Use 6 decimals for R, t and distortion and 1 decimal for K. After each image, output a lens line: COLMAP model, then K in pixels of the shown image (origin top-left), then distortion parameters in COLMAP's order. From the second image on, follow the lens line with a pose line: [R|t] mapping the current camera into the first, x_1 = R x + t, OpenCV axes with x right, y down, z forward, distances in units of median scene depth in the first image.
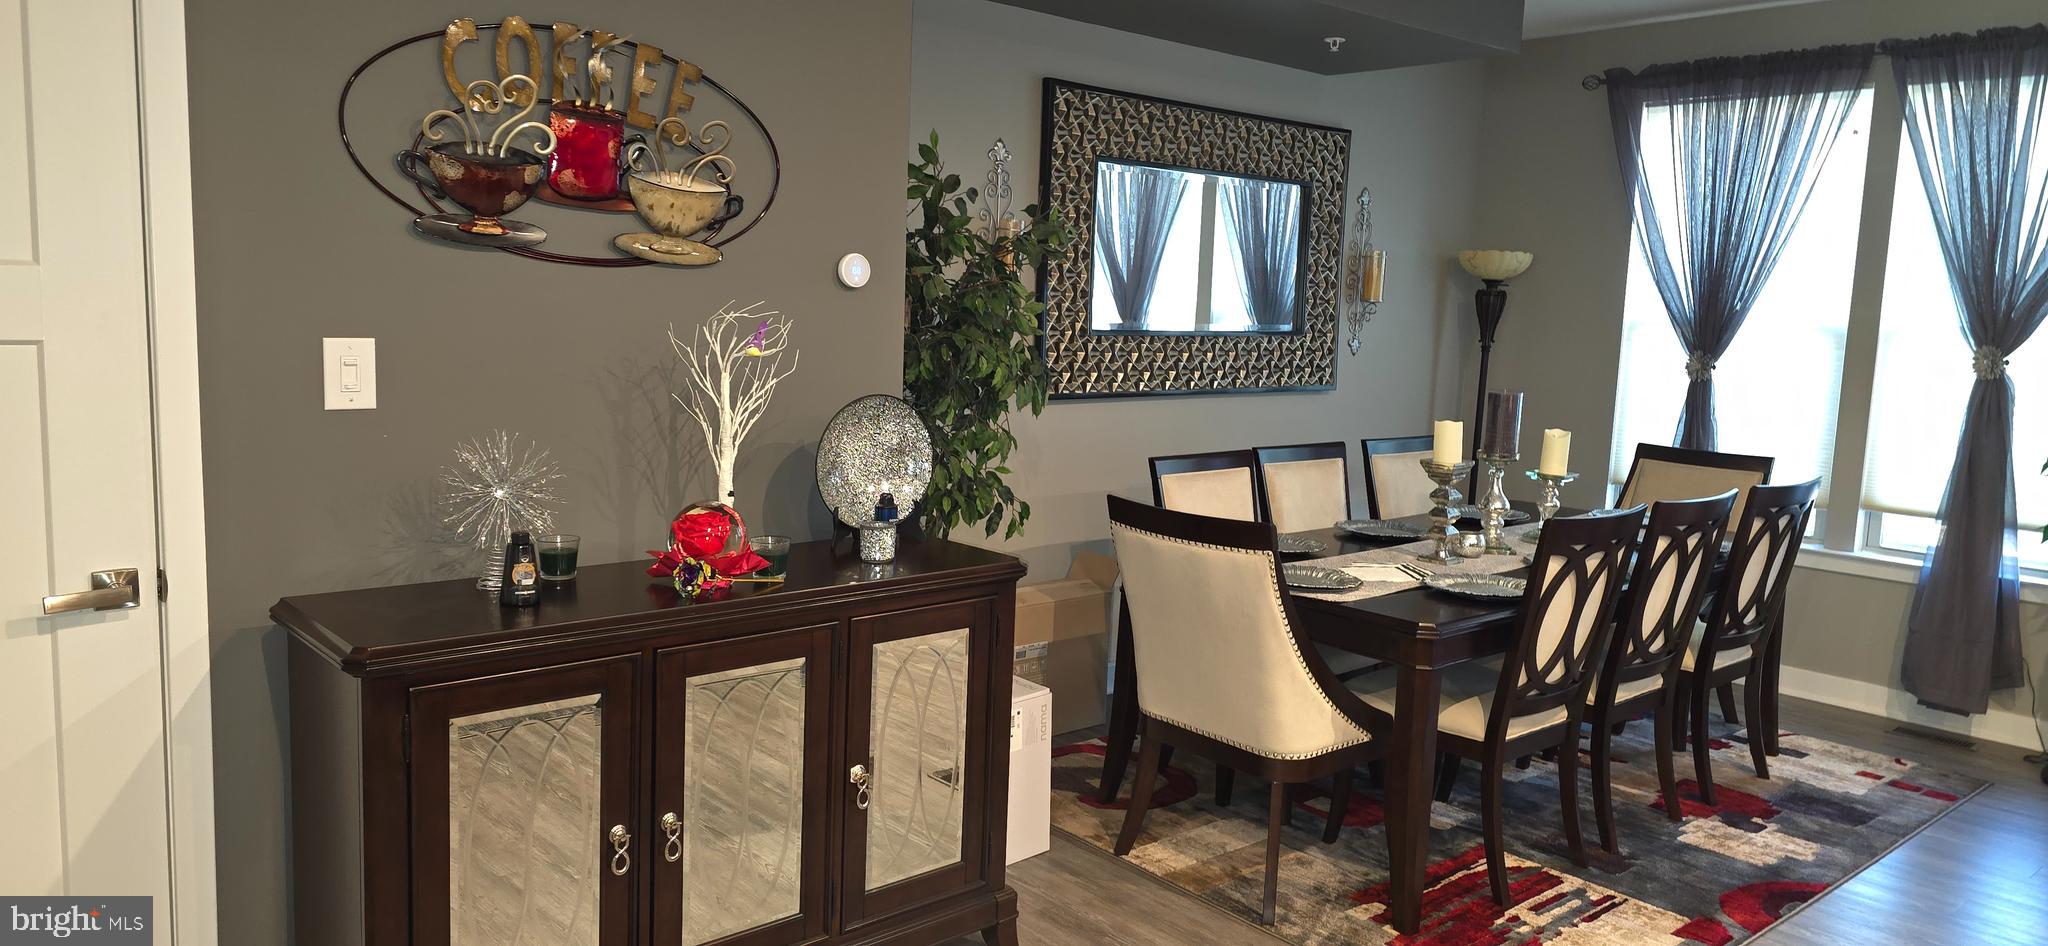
lens RADIAL K [[1392.2, 0, 1024.0], [0, 1392.2, 473.0], [0, 0, 1]] dist [0.082405, -0.090999]
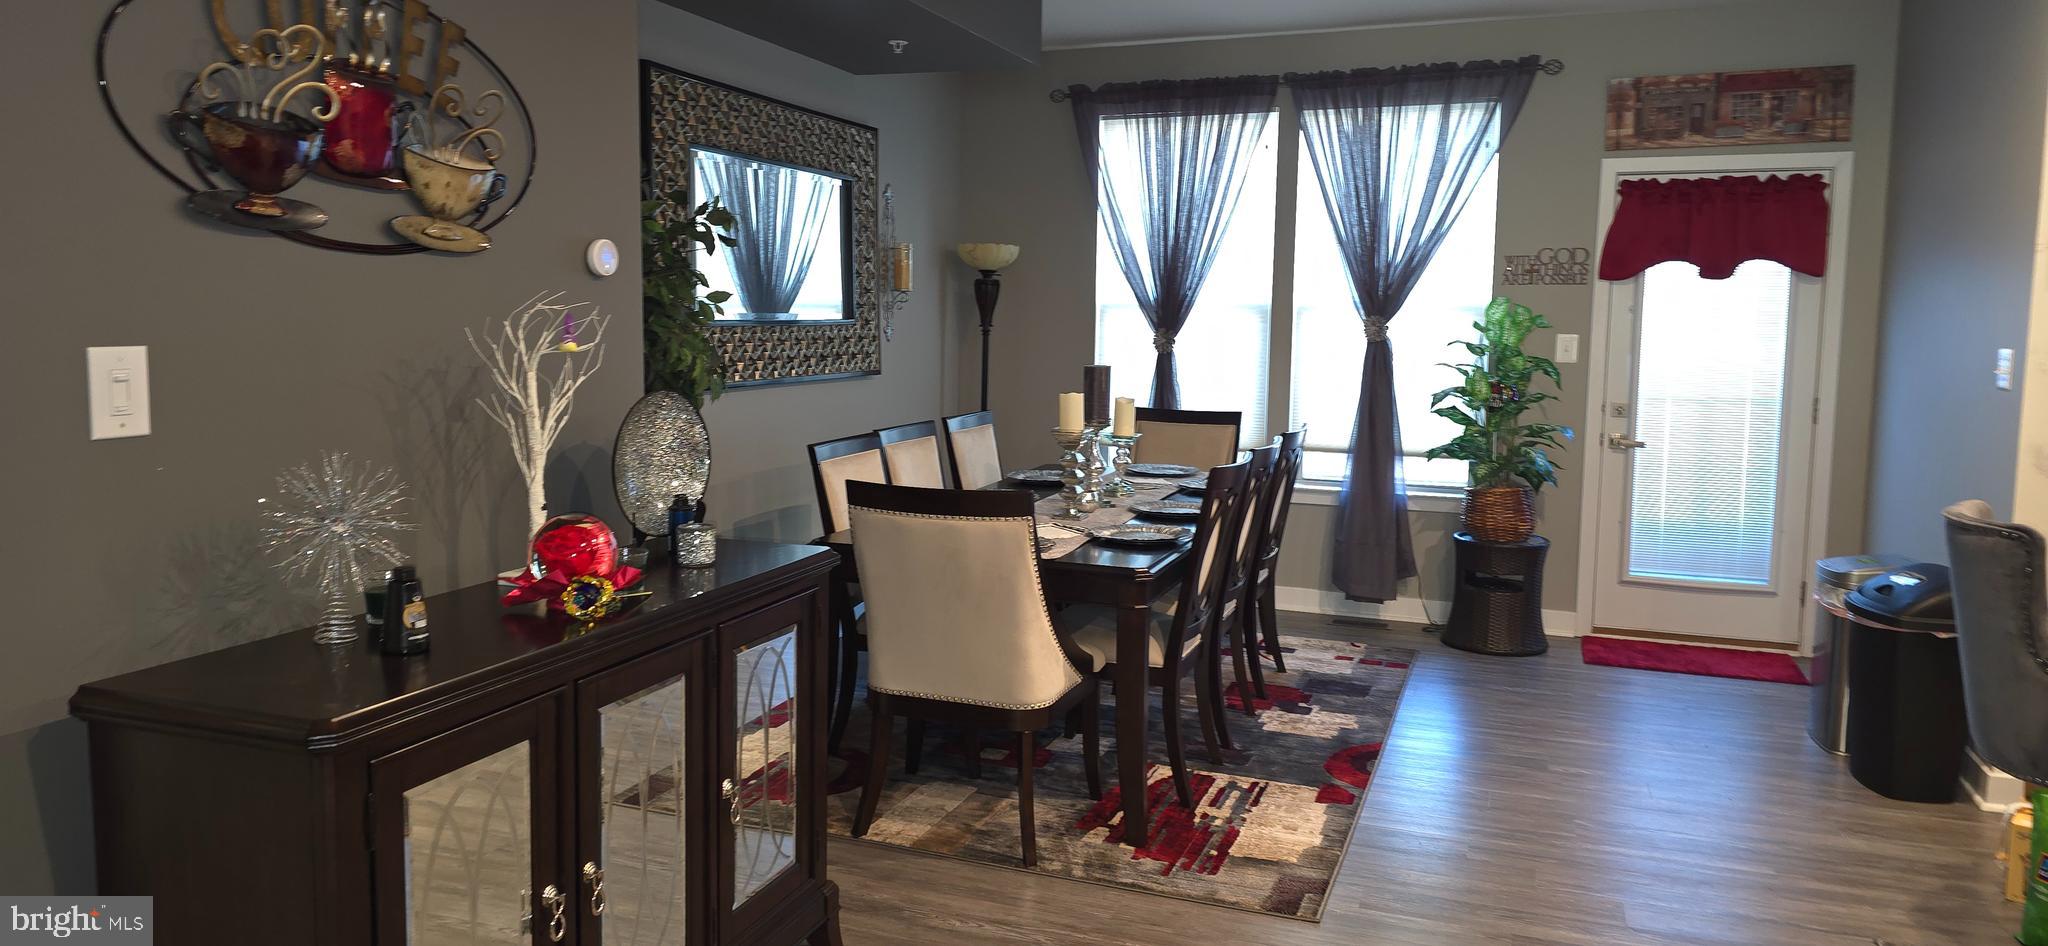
lens RADIAL K [[1379.6, 0, 1014.8], [0, 1379.6, 453.2], [0, 0, 1]] dist [0.083910, -0.090177]
pose [[0.880882, -0.073704, 0.467562, -0.273855], [0.078287, 0.996884, 0.009651, -0.003351], [-0.466817, 0.028103, 0.883907, 0.052903]]
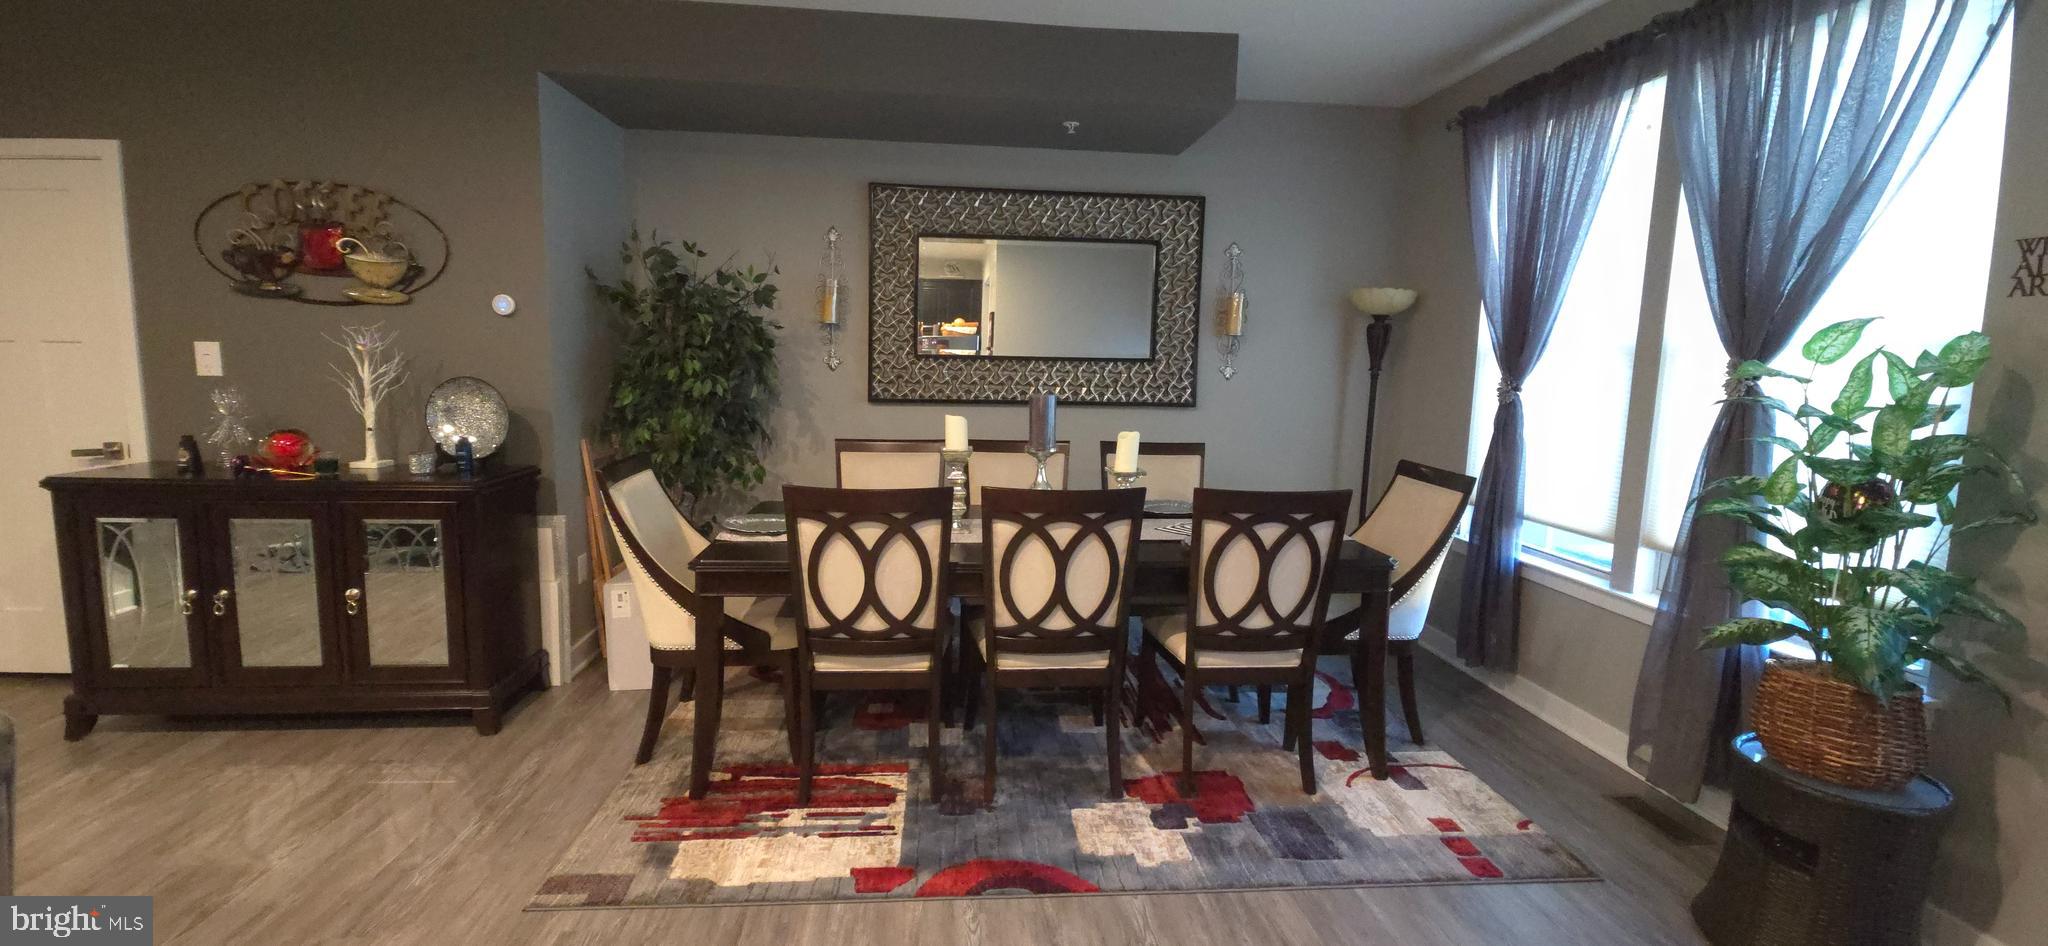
lens RADIAL K [[847.3, 0, 1031.5], [0, 847.3, 458.7], [0, 0, 1]] dist [-0.001216, -0.000091]
pose [[0.802953, 0.055203, -0.593480, 0.851169], [-0.069895, 0.997553, -0.001776, -0.003132], [0.591929, 0.042907, 0.804847, 0.481555]]
